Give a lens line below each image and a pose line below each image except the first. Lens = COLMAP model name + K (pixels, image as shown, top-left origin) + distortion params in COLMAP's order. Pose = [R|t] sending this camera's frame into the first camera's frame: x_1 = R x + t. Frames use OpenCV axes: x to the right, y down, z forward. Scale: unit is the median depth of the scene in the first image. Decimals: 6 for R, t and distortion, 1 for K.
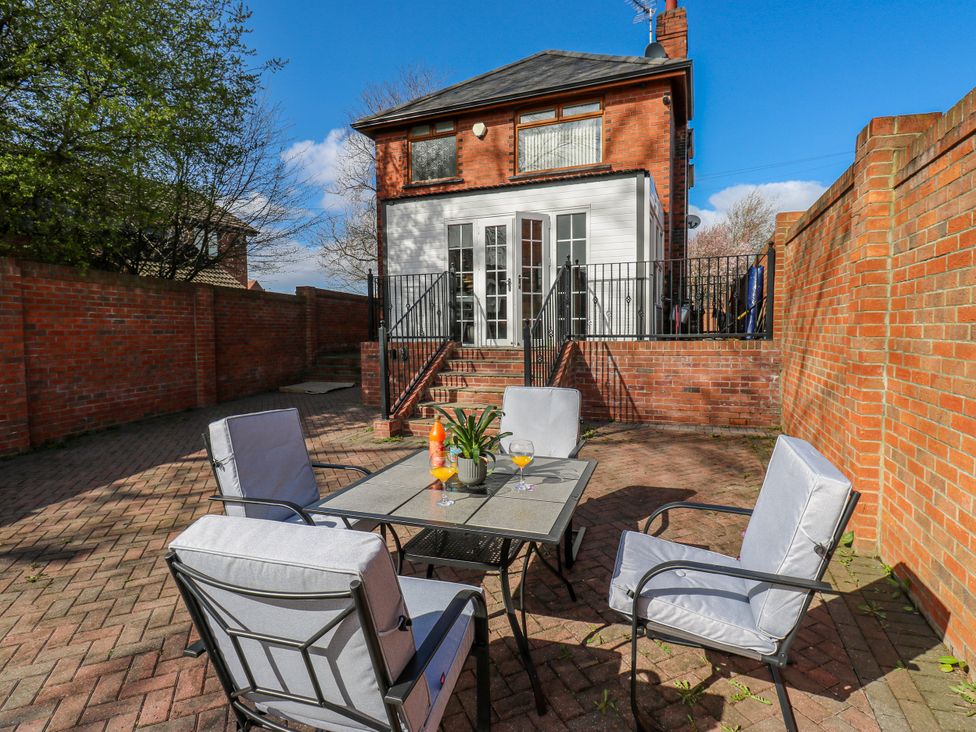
lens RADIAL K [[523.8, 0, 498.3], [0, 523.8, 360.5], [0, 0, 1]] dist [0.005406, -0.013963]
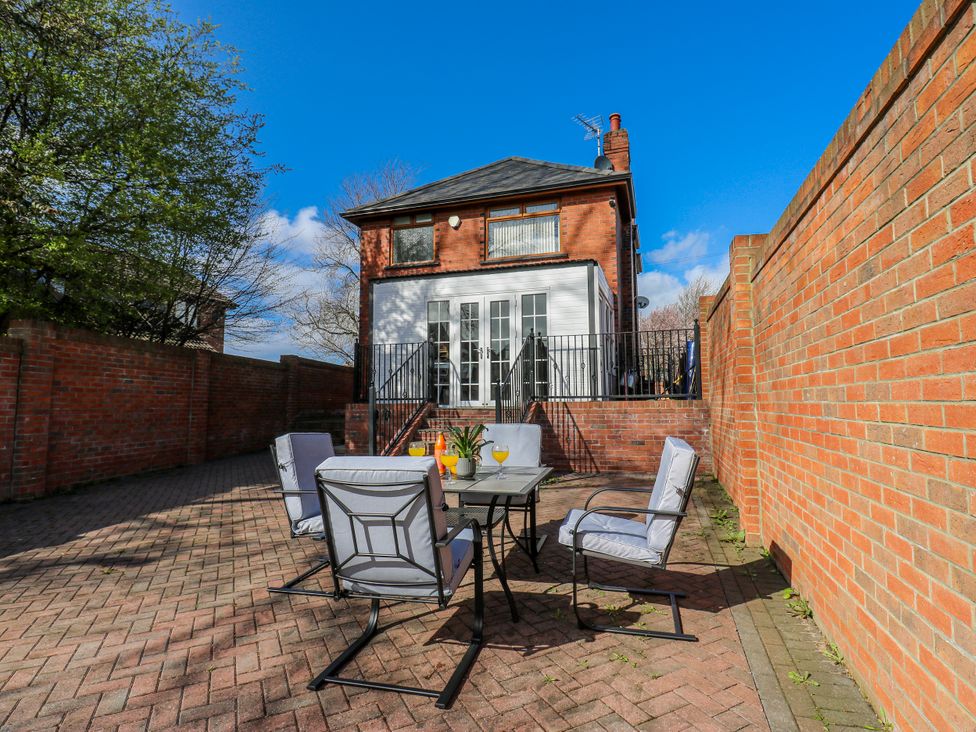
lens RADIAL K [[523.8, 0, 500.3], [0, 523.8, 358.0], [0, 0, 1]] dist [0.005406, -0.013963]
pose [[0.997581, 0.009003, 0.068922, -0.018537], [0.001248, 0.989095, -0.147271, 0.039473], [-0.069496, 0.147001, 0.986692, -0.150780]]
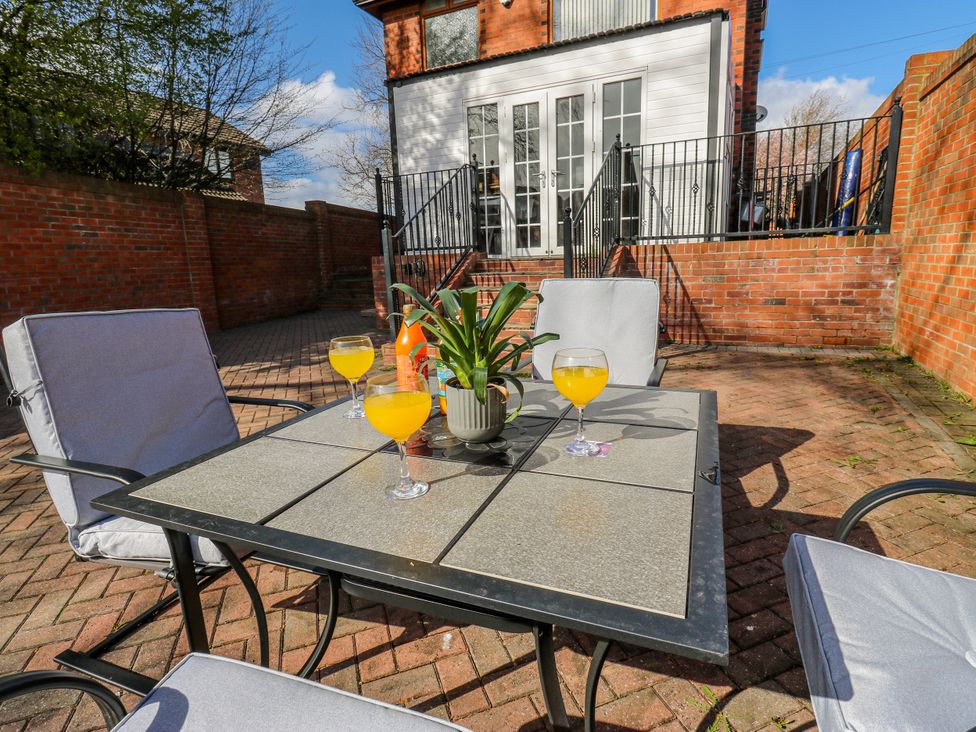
lens RADIAL K [[523.8, 0, 492.9], [0, 523.8, 359.1], [0, 0, 1]] dist [0.005406, -0.013963]
pose [[0.997195, -0.009449, -0.074248, 0.000745], [0.018942, 0.991566, 0.128208, 0.031009], [0.072411, -0.129255, 0.988964, 0.165216]]
